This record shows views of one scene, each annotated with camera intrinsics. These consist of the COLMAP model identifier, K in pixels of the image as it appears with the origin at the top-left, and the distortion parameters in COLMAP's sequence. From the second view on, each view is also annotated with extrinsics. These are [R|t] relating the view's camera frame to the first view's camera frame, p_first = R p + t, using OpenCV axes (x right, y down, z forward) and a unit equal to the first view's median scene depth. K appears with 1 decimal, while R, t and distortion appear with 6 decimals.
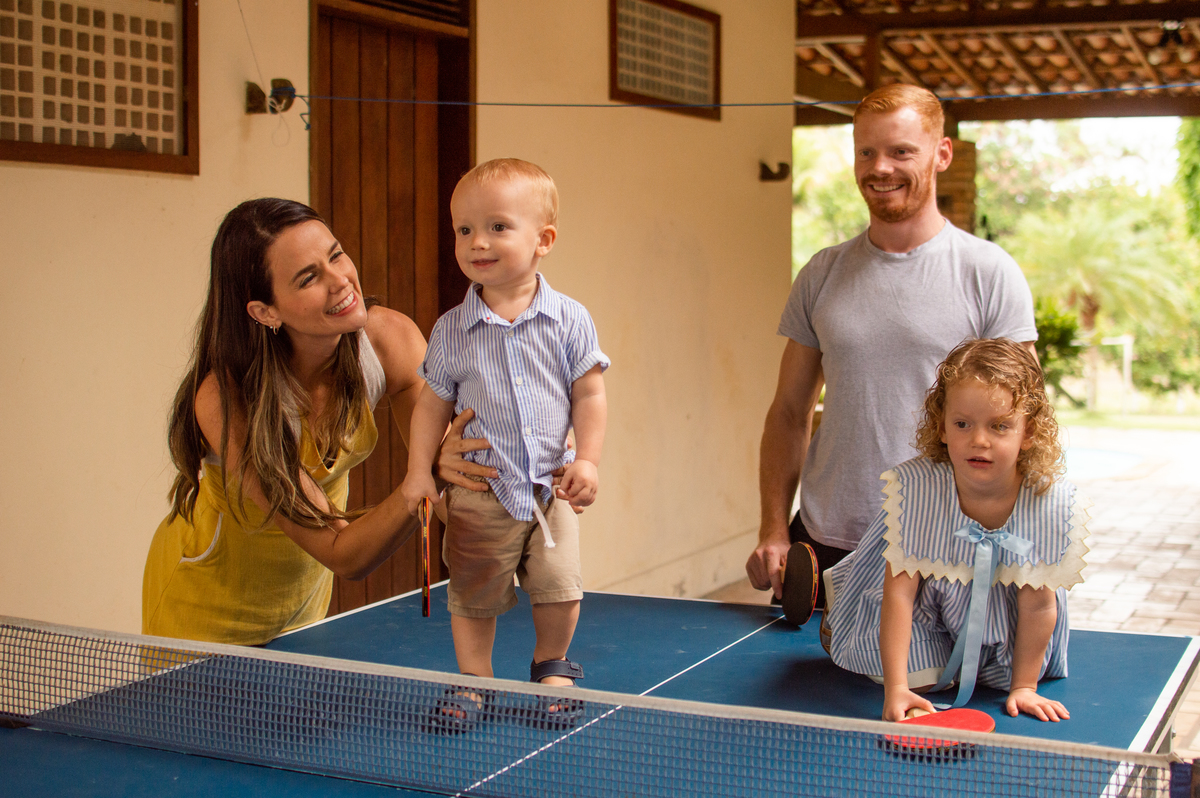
lens RADIAL K [[1734.4, 0, 600.0], [0, 1734.4, 399.0], [0, 0, 1]] dist [-0.094196, -0.092663]
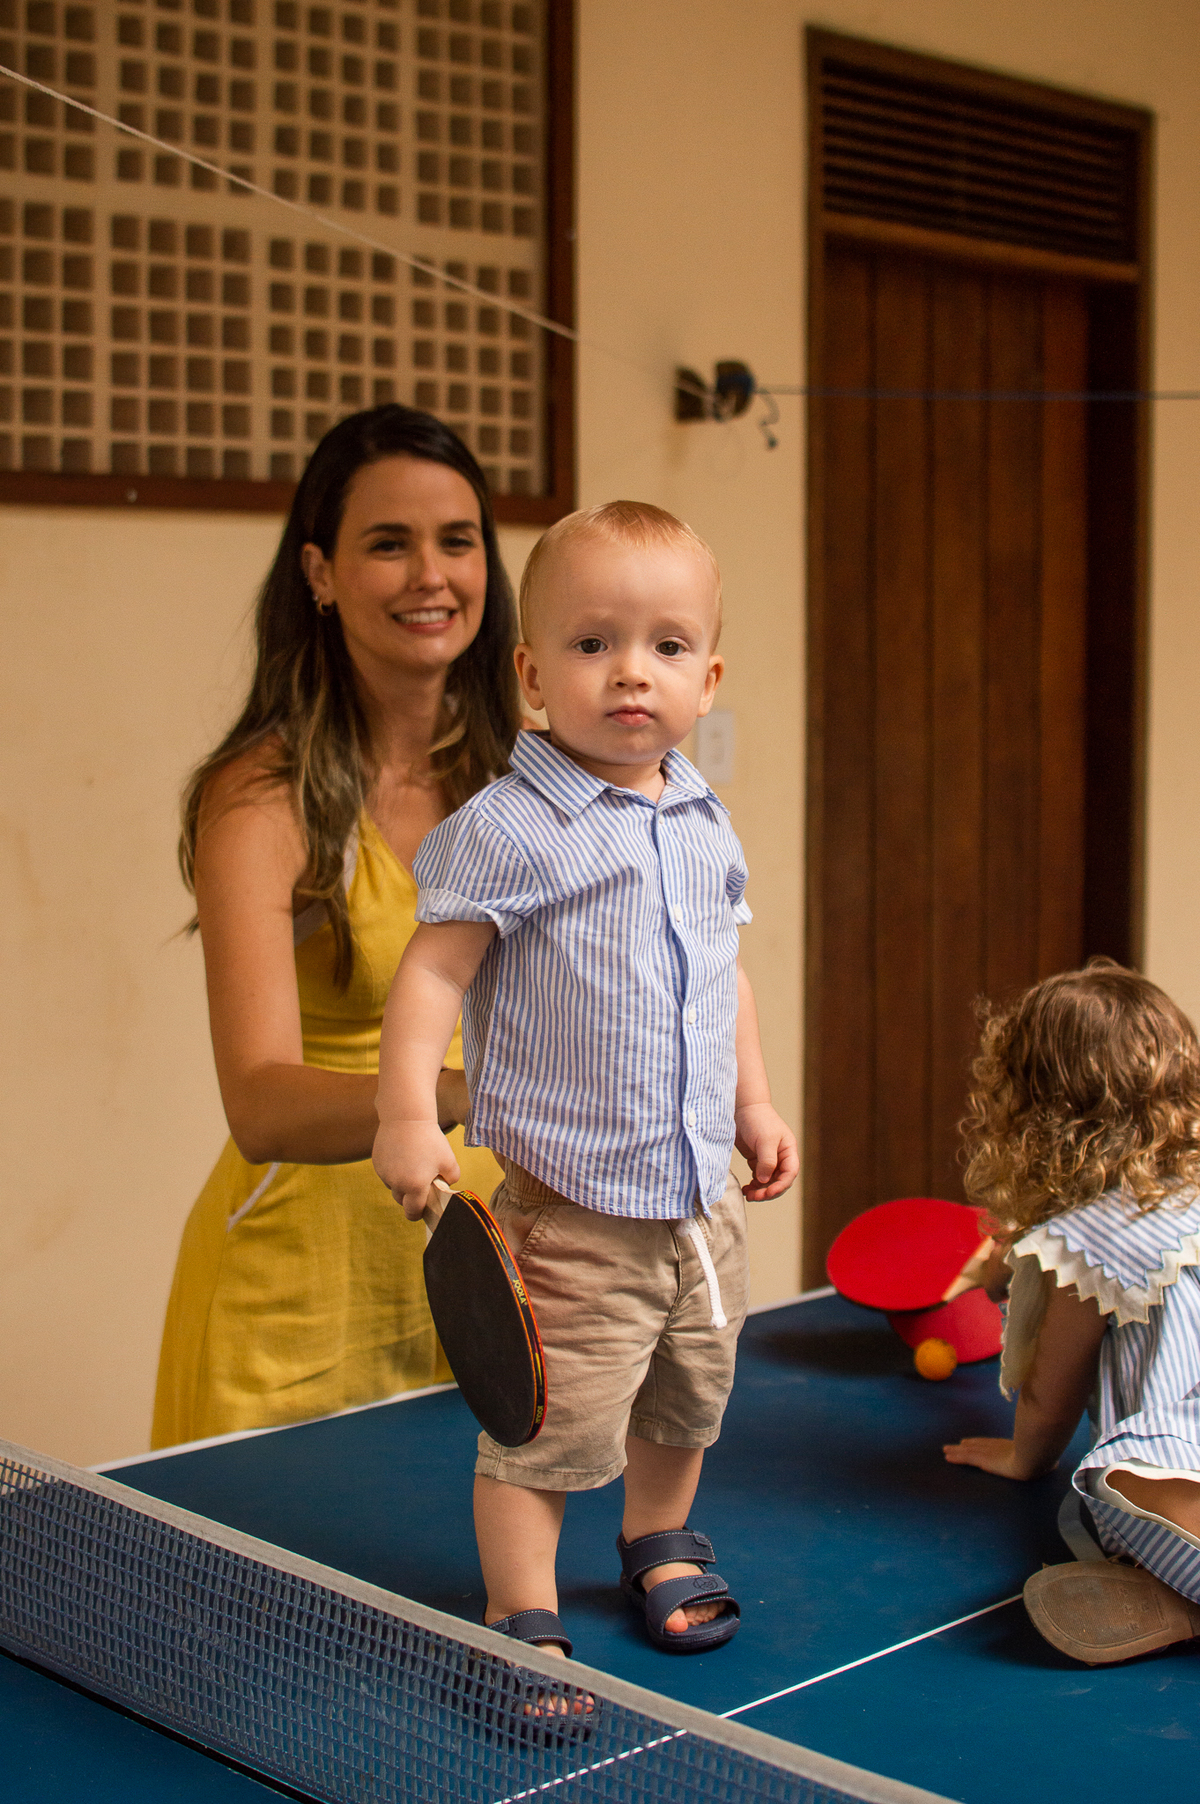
lens RADIAL K [[2607.4, 0, 600.0], [0, 2607.4, 902.0], [0, 0, 1]] dist [-0.094196, -0.092663]
pose [[0.932271, 0.014321, -0.361478, 0.095455], [-0.011750, 0.999888, 0.009312, -0.012389], [0.361571, -0.004434, 0.932334, 0.183988]]
